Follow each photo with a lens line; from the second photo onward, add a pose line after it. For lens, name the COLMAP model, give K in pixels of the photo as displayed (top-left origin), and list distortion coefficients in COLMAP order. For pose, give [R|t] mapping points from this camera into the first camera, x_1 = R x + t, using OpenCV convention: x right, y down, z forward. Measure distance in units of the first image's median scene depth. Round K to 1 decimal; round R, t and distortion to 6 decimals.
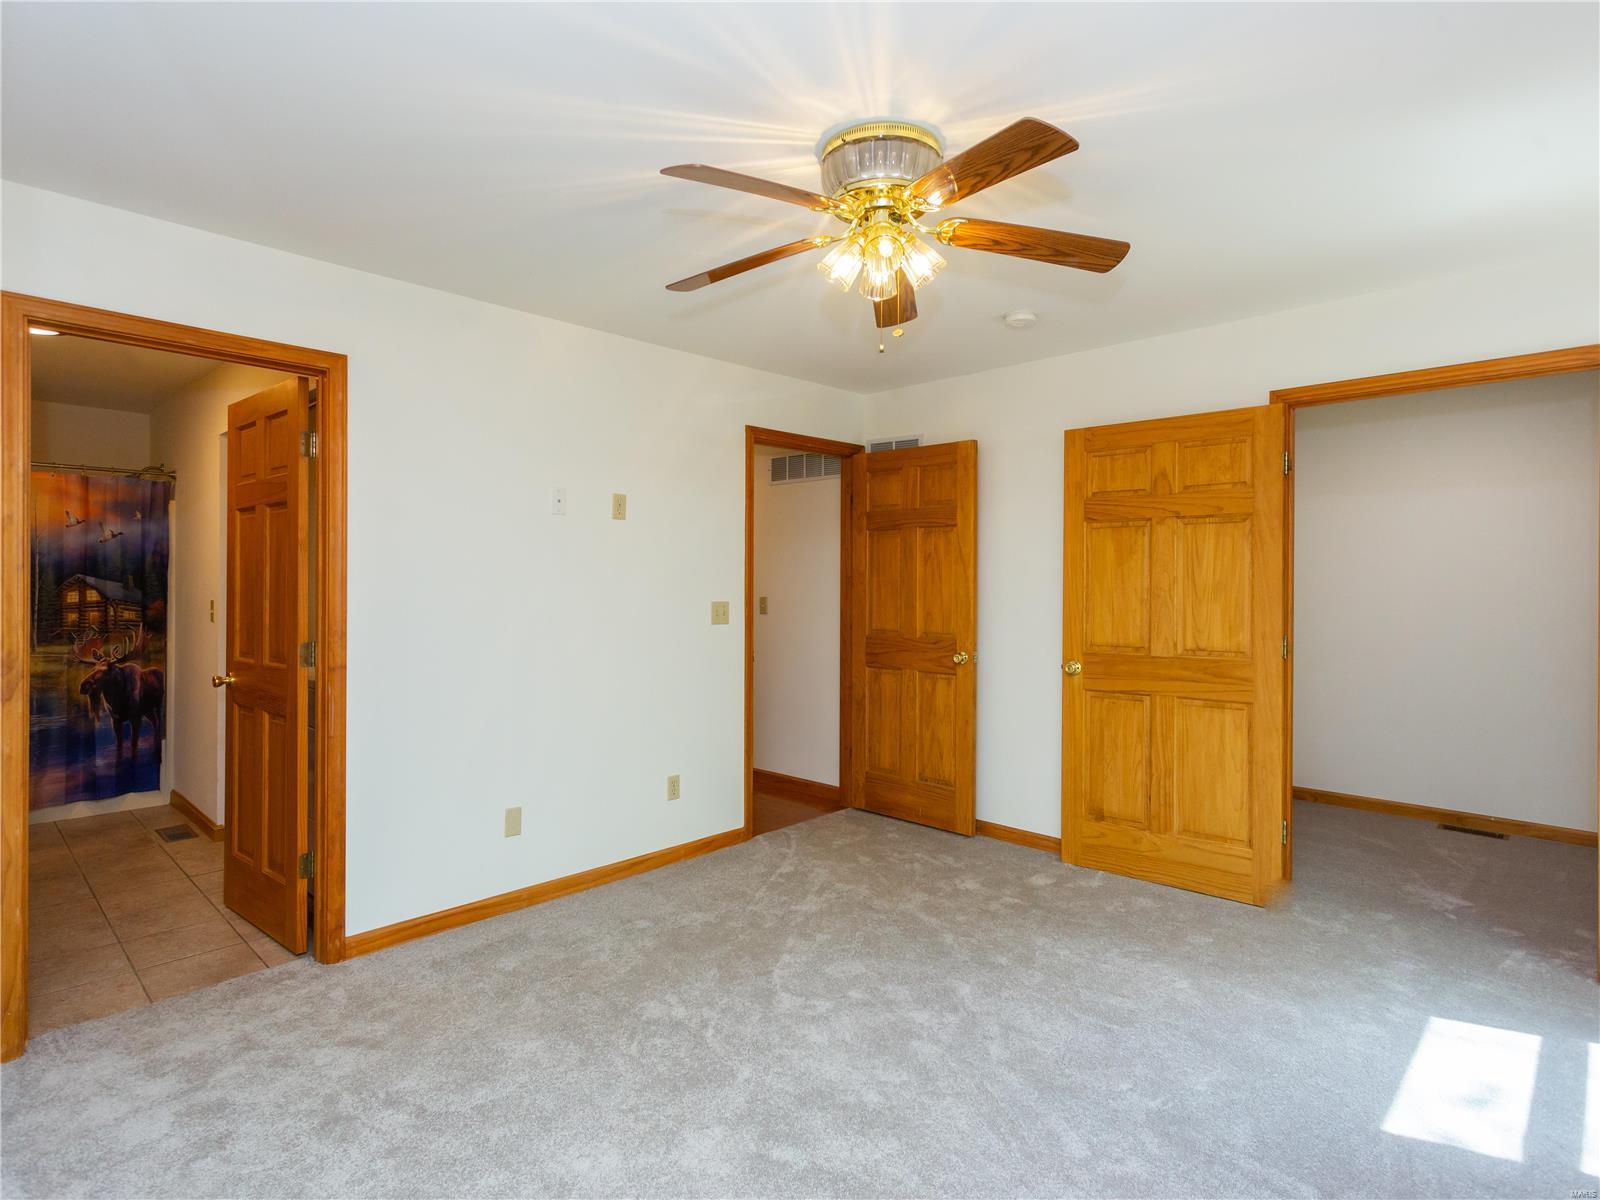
lens RADIAL K [[847.9, 0, 801.0], [0, 847.9, 598.0], [0, 0, 1]] dist [0.001729, 0.007338]
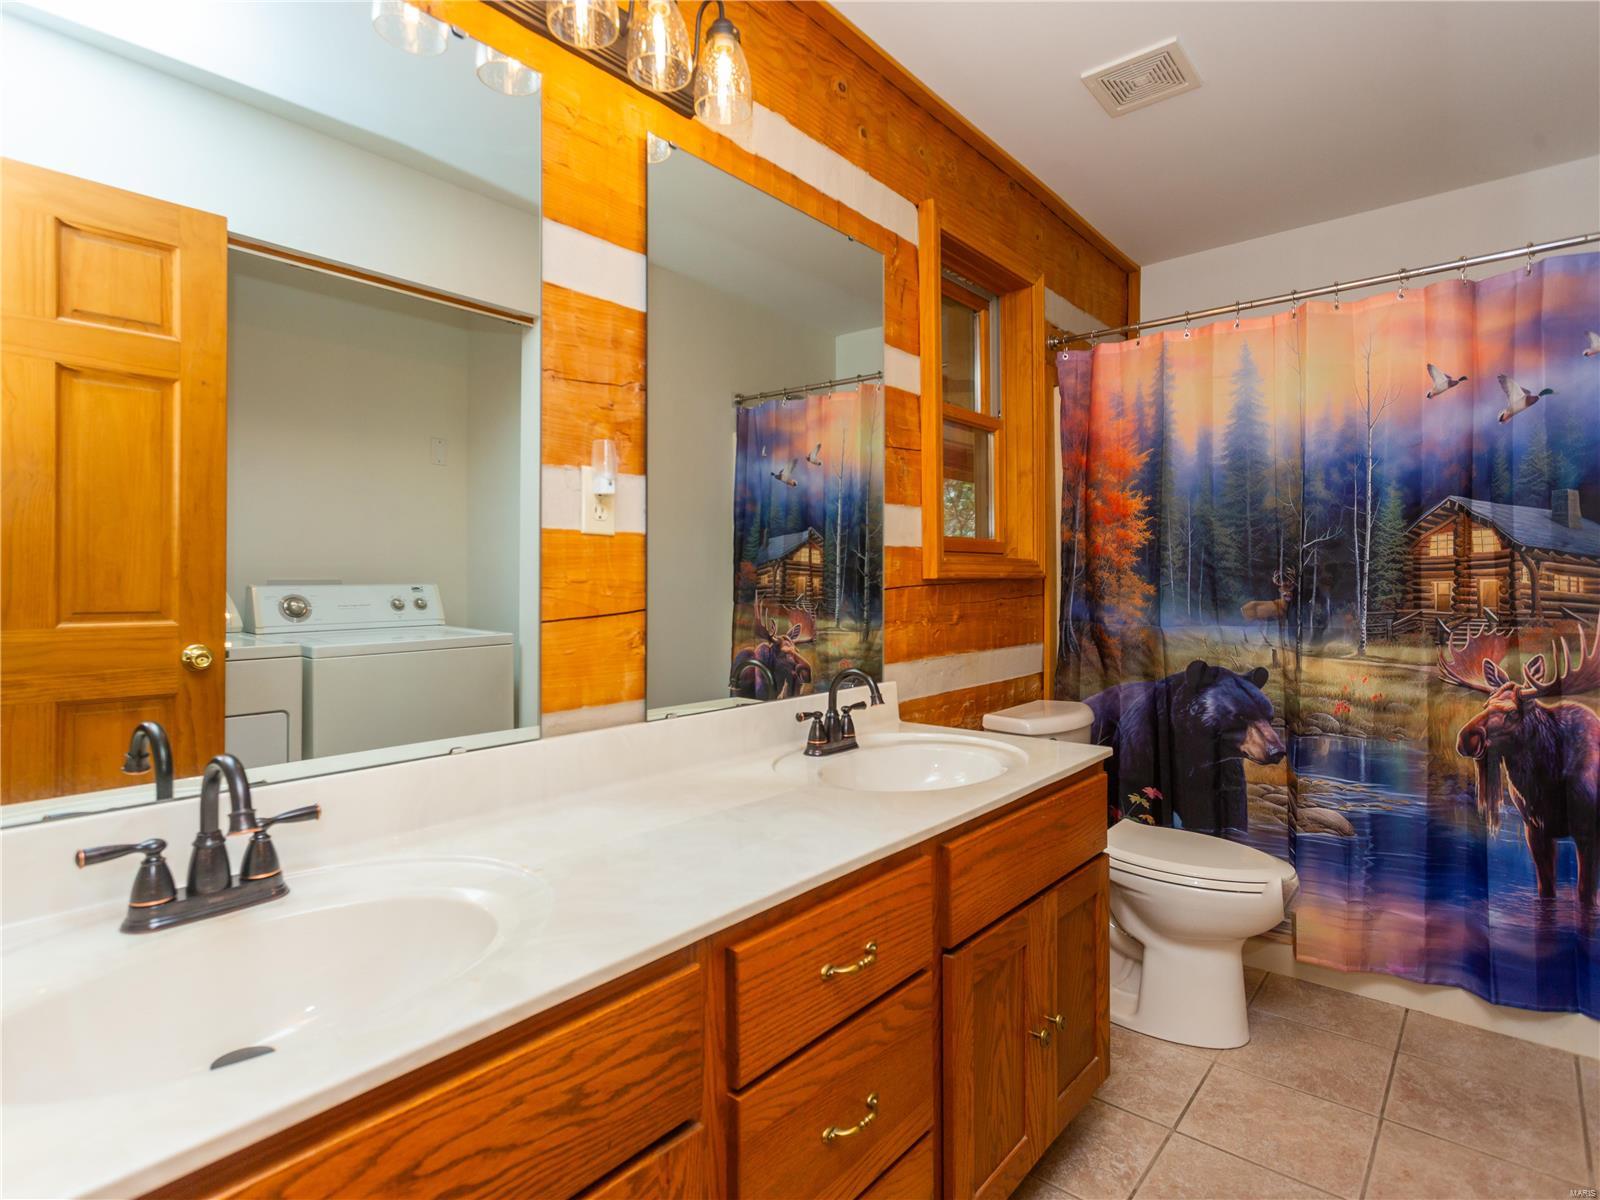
lens RADIAL K [[847.9, 0, 774.3], [0, 847.9, 576.6], [0, 0, 1]] dist [0.001729, 0.007338]
pose [[0.047826, -0.000594, -0.998856, -0.397745], [-0.003886, 0.999992, -0.000781, 0.017759], [0.998848, 0.003919, 0.047823, 0.601905]]
